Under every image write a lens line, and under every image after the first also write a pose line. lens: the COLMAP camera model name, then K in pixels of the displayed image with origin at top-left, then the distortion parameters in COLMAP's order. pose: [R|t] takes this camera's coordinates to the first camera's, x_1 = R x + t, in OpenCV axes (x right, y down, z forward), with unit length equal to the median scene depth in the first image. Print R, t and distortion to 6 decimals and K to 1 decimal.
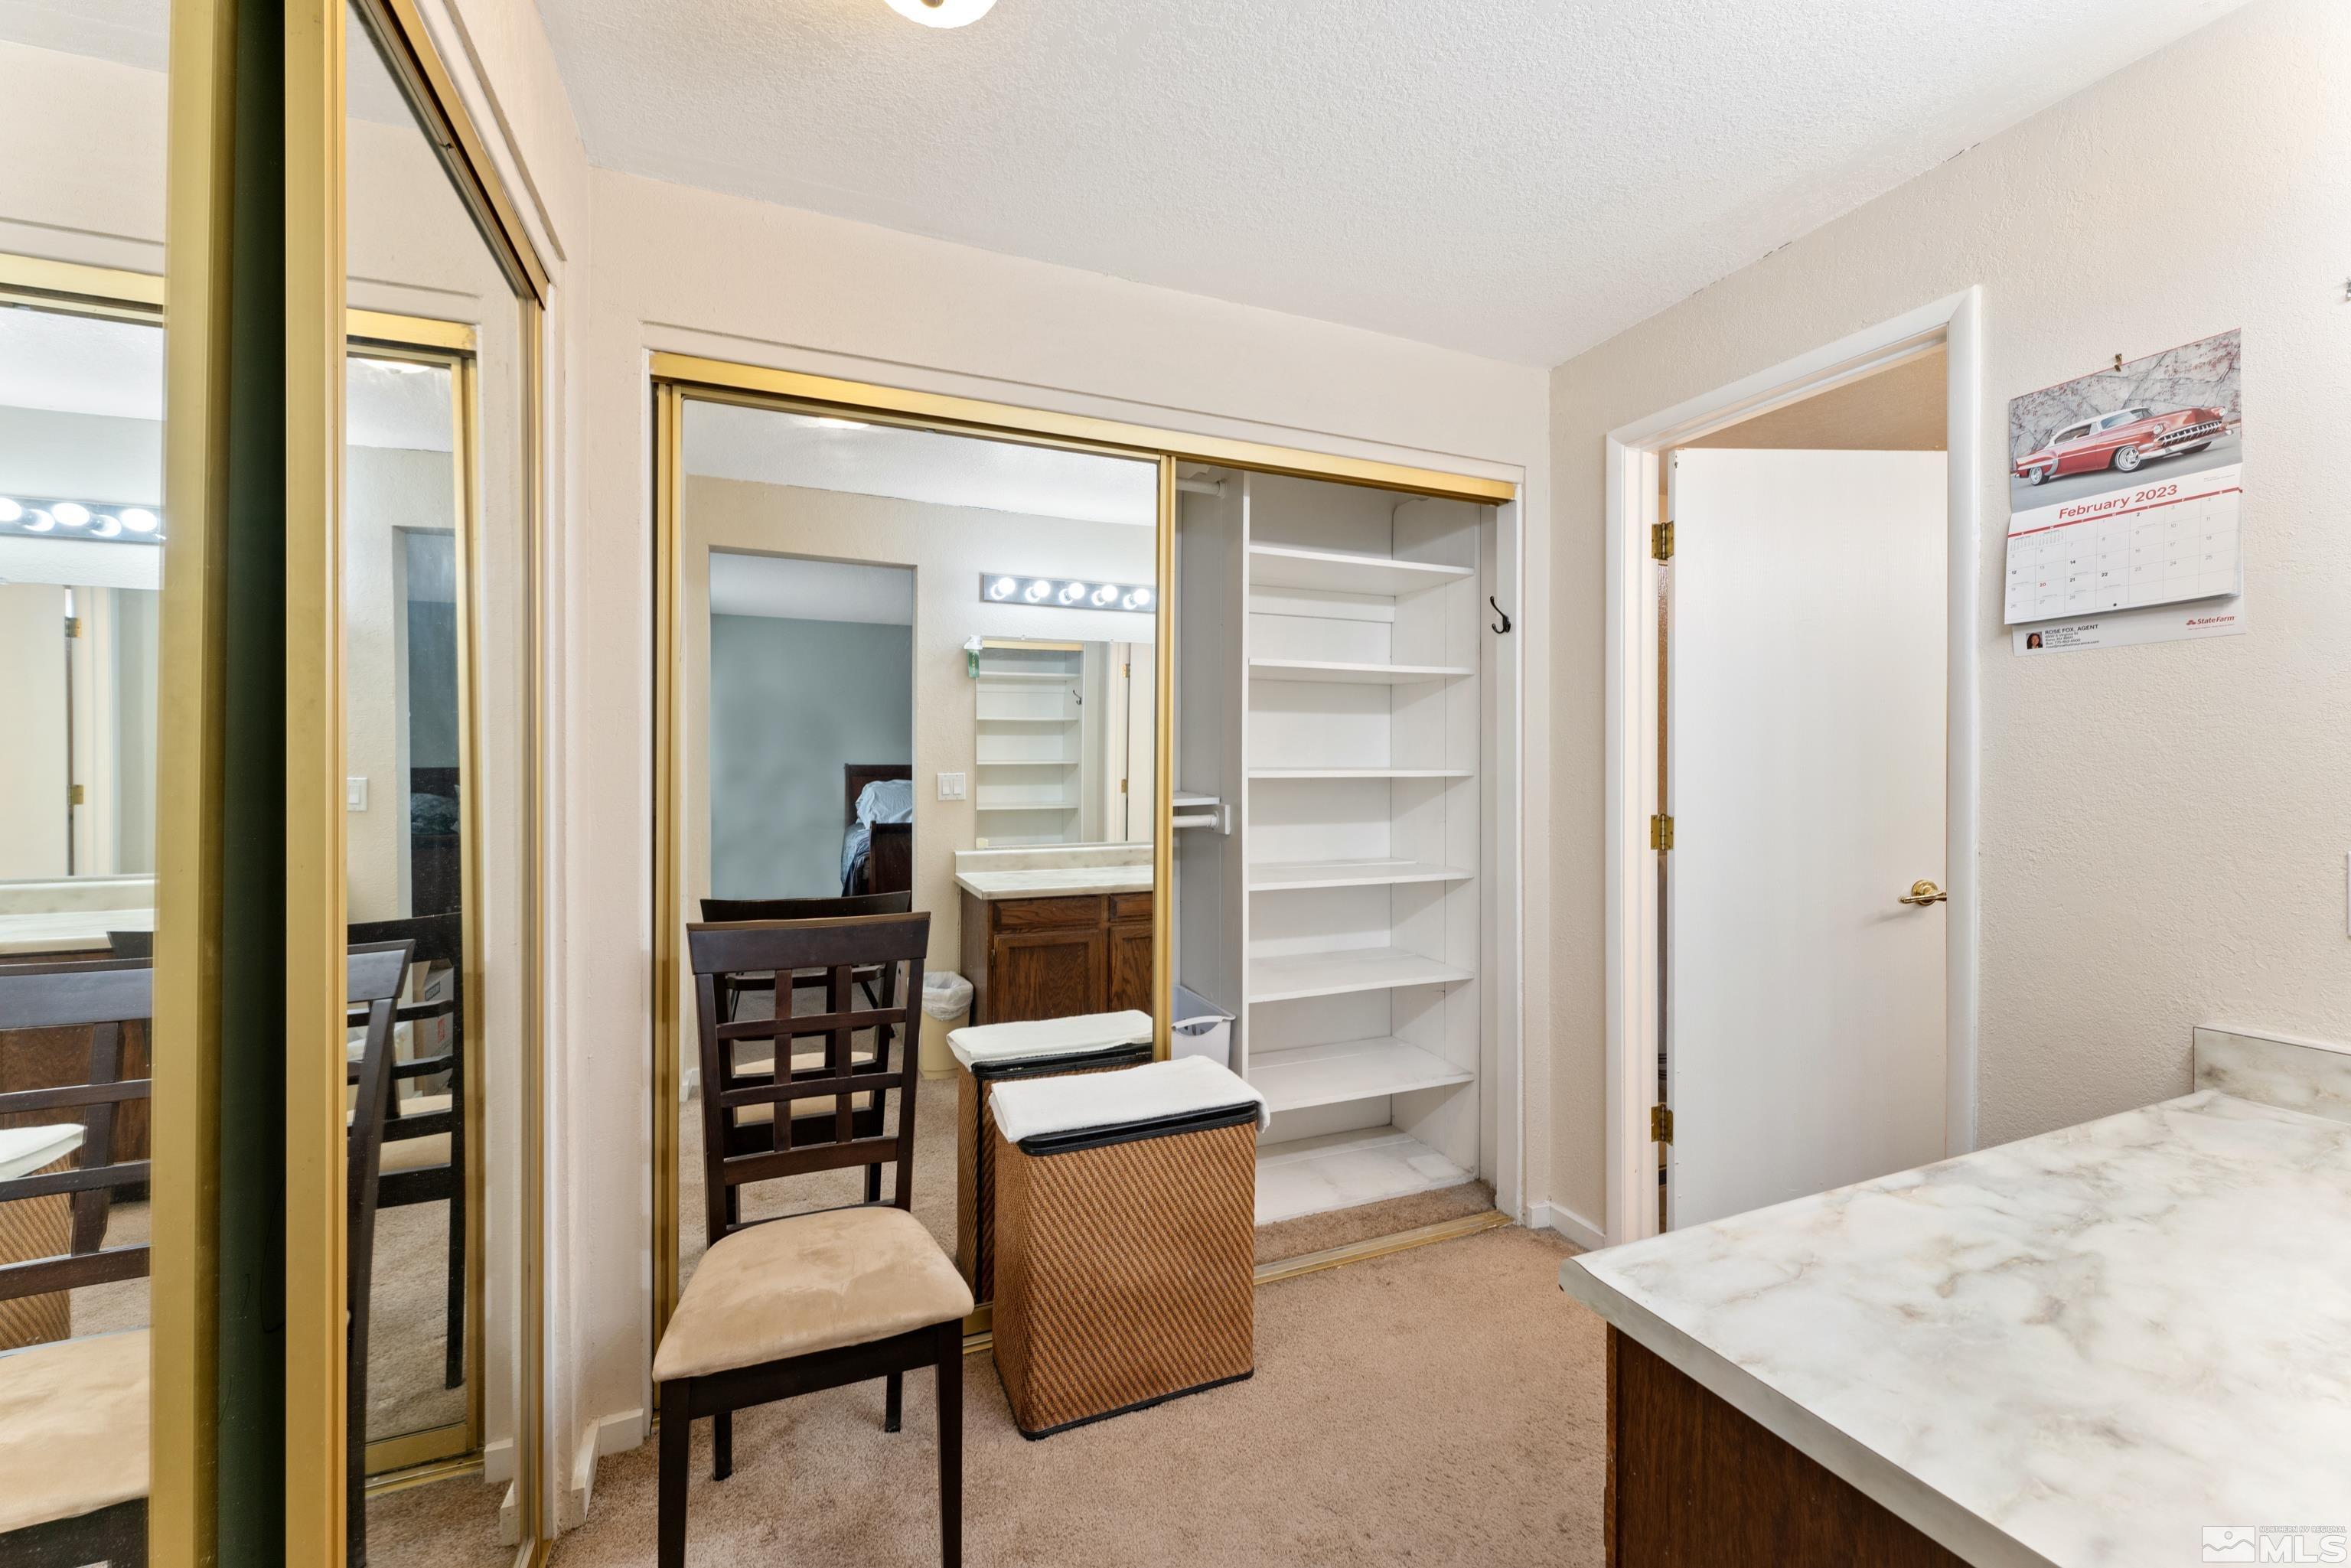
lens RADIAL K [[946.5, 0, 1172.5], [0, 946.5, 773.6], [0, 0, 1]] dist [0.000258, -0.000490]
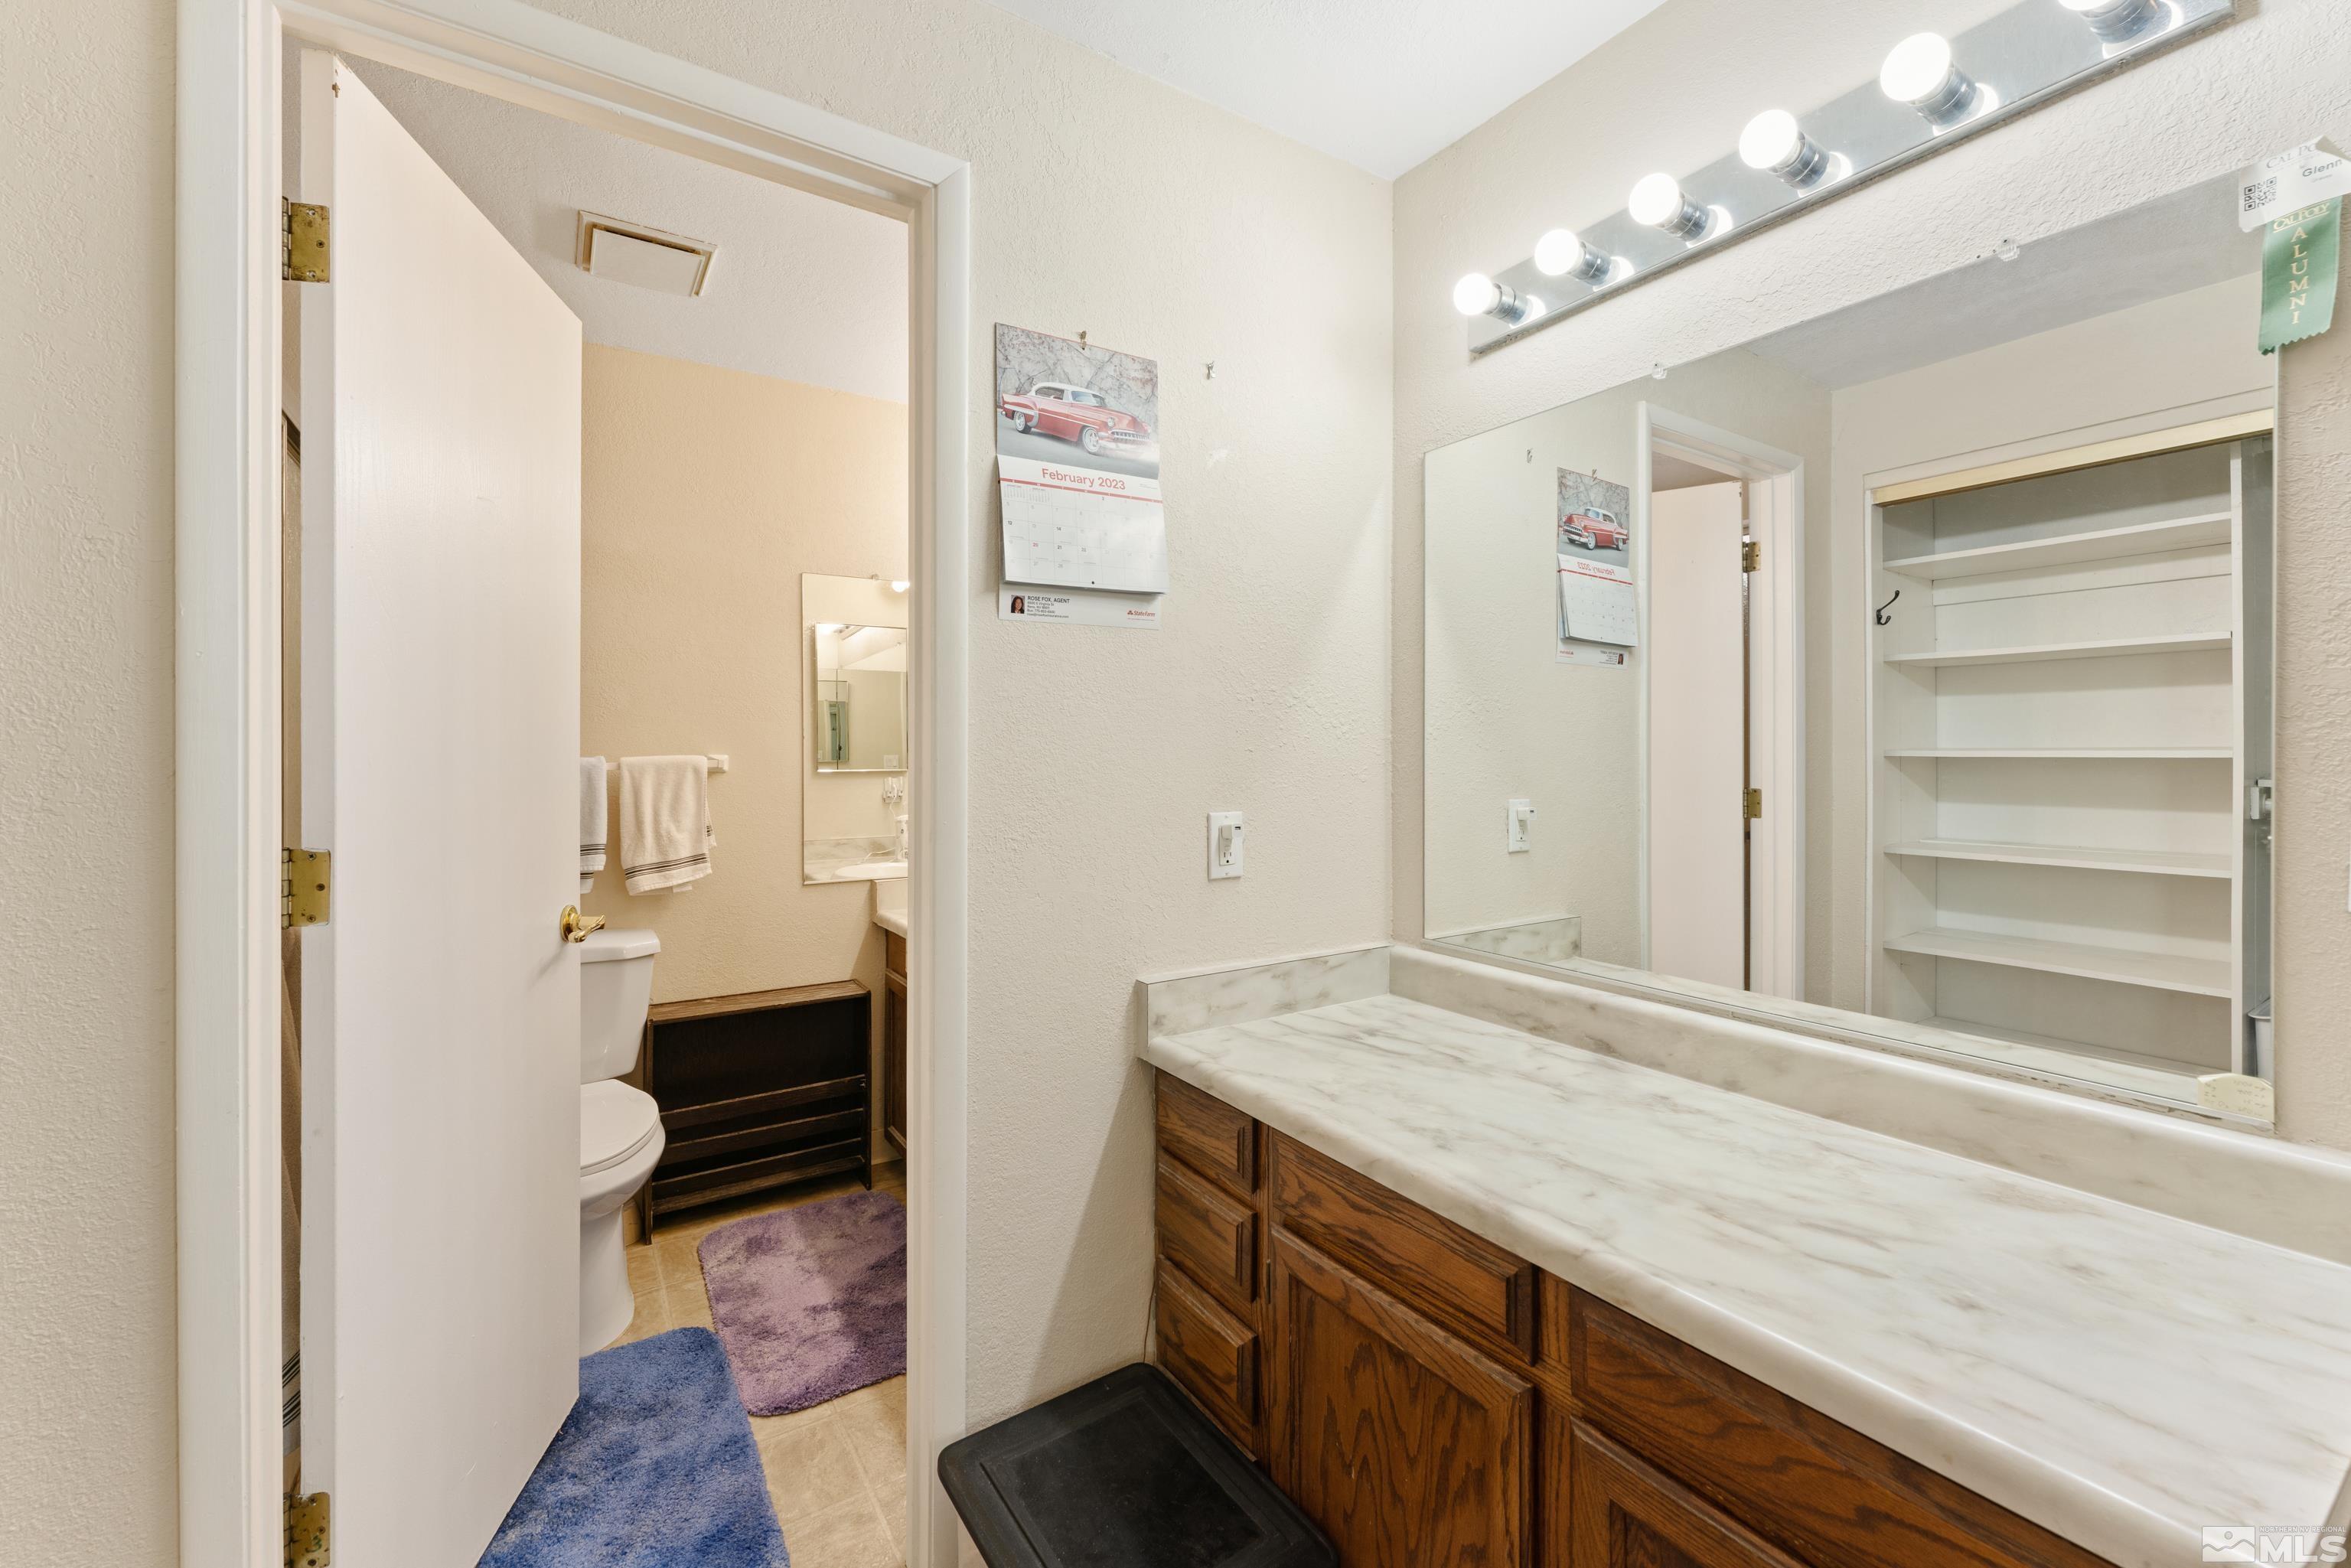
lens RADIAL K [[946.5, 0, 1250.1], [0, 946.5, 757.0], [0, 0, 1]] dist [0.000258, -0.000490]
pose [[-0.190998, -0.003447, 0.981584, -0.014103], [0.006386, 0.999968, 0.004754, 0.001246], [-0.981570, 0.007177, -0.190970, 1.050615]]
